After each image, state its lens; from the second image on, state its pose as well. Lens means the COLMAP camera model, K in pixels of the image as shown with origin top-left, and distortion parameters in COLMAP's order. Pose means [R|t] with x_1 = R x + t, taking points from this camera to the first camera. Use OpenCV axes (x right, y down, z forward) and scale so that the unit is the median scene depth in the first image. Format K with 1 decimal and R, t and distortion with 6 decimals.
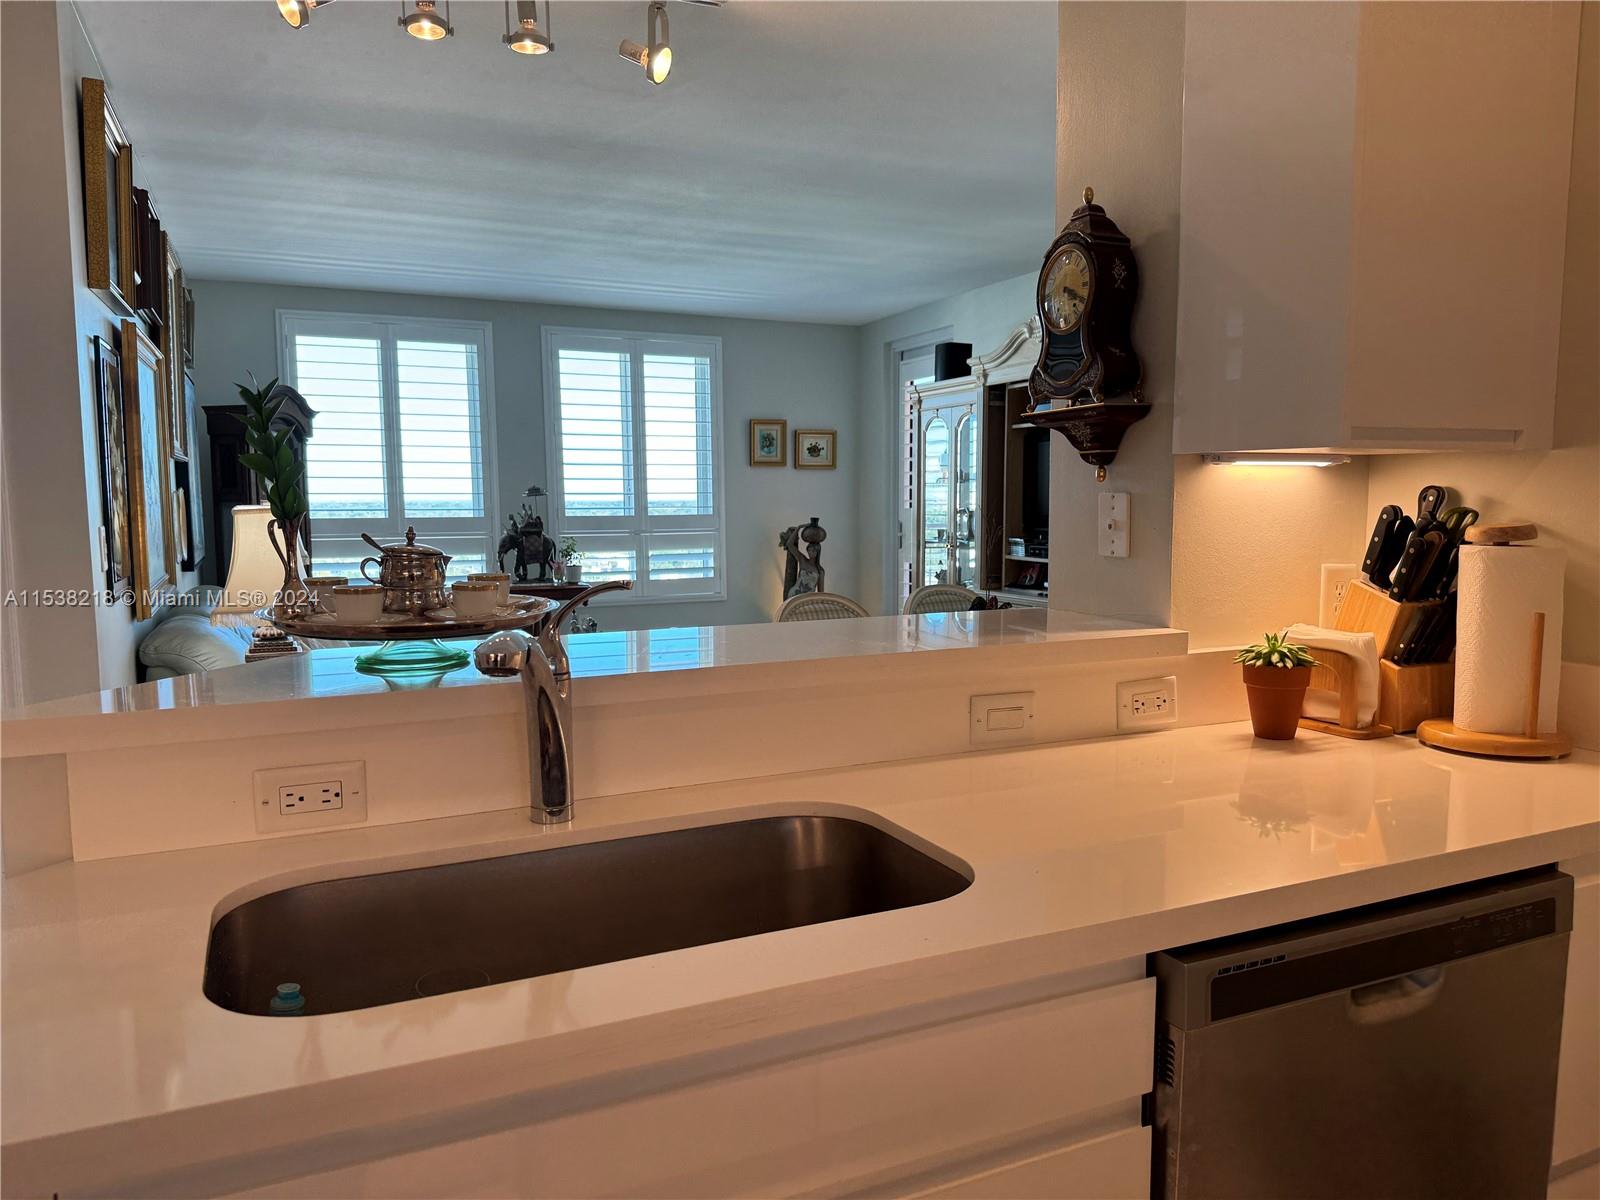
lens RADIAL K [[1116.1, 0, 800.0], [0, 1116.1, 600.0], [0, 0, 1]] dist [0.047910, -0.070729]
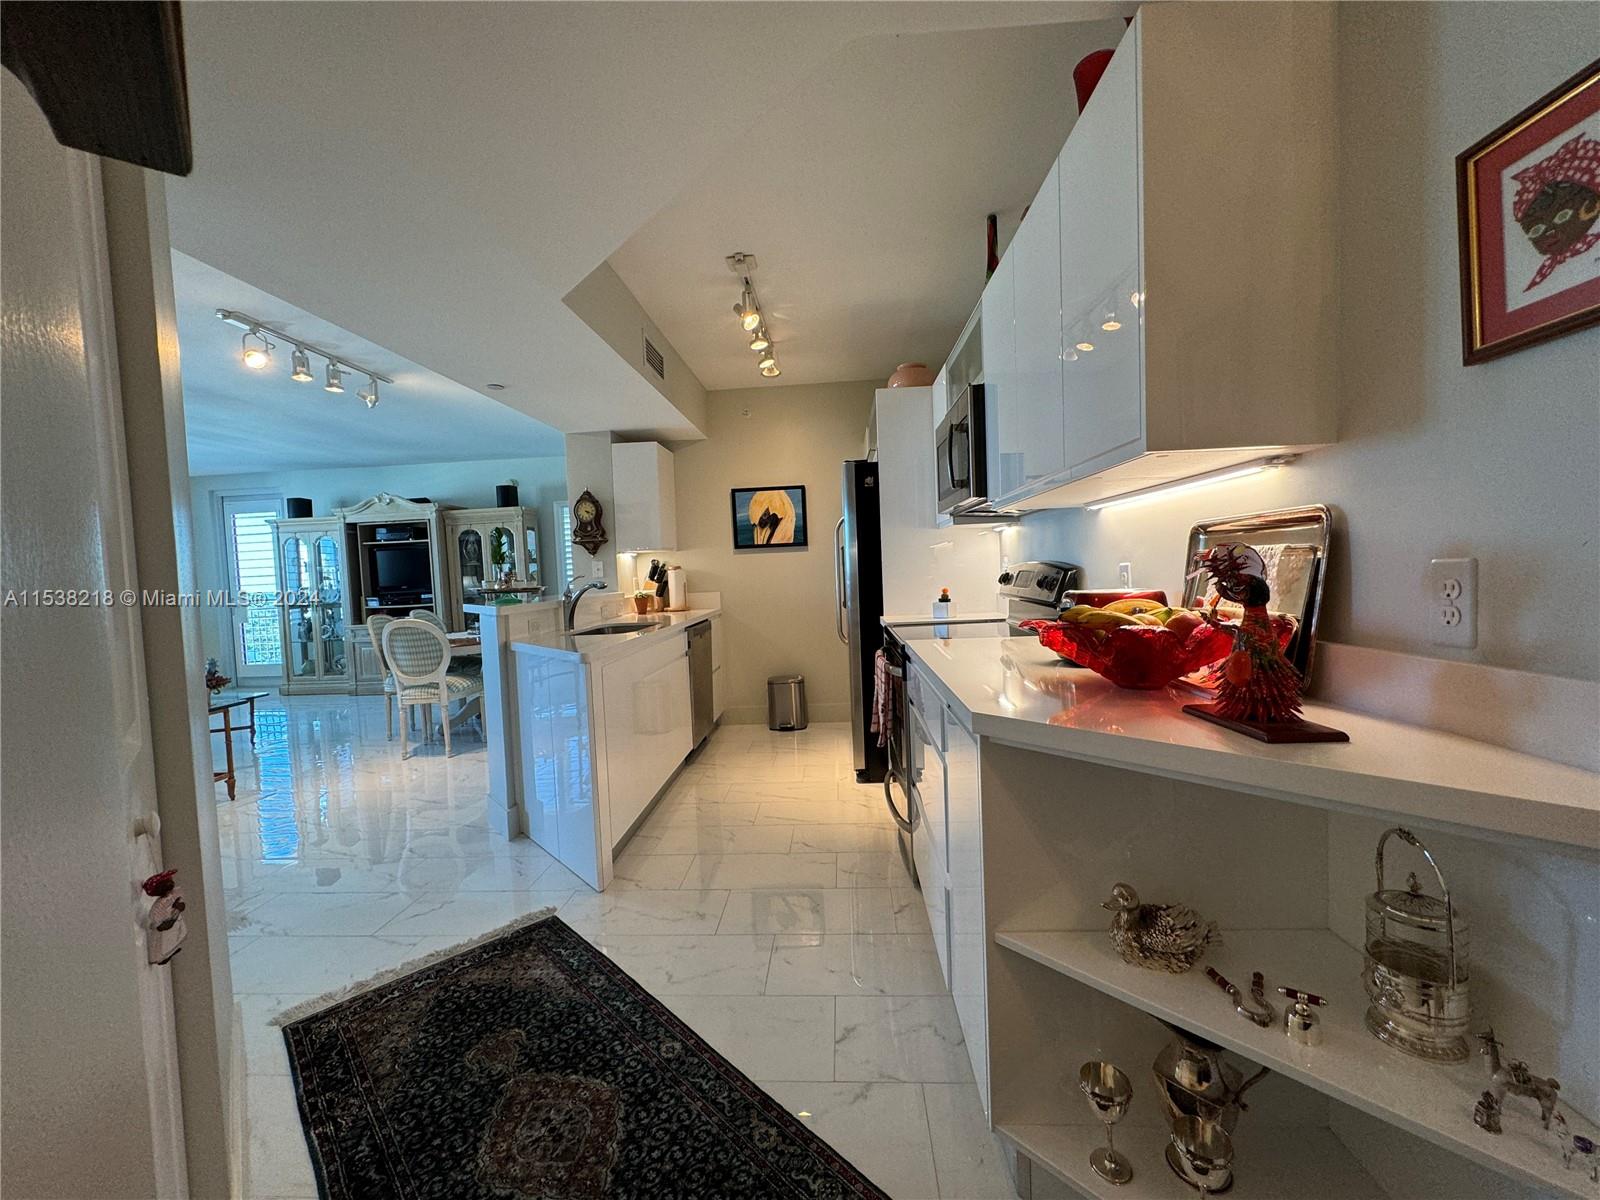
lens RADIAL K [[640.6, 0, 800.1], [0, 640.6, 594.1], [0, 0, 1]] dist [-0.000101, 0.000003]
pose [[0.472476, -0.048942, 0.879983, -1.432210], [0.120902, 0.992617, -0.009708, 0.134425], [-0.873011, 0.110979, 0.474905, -0.729451]]
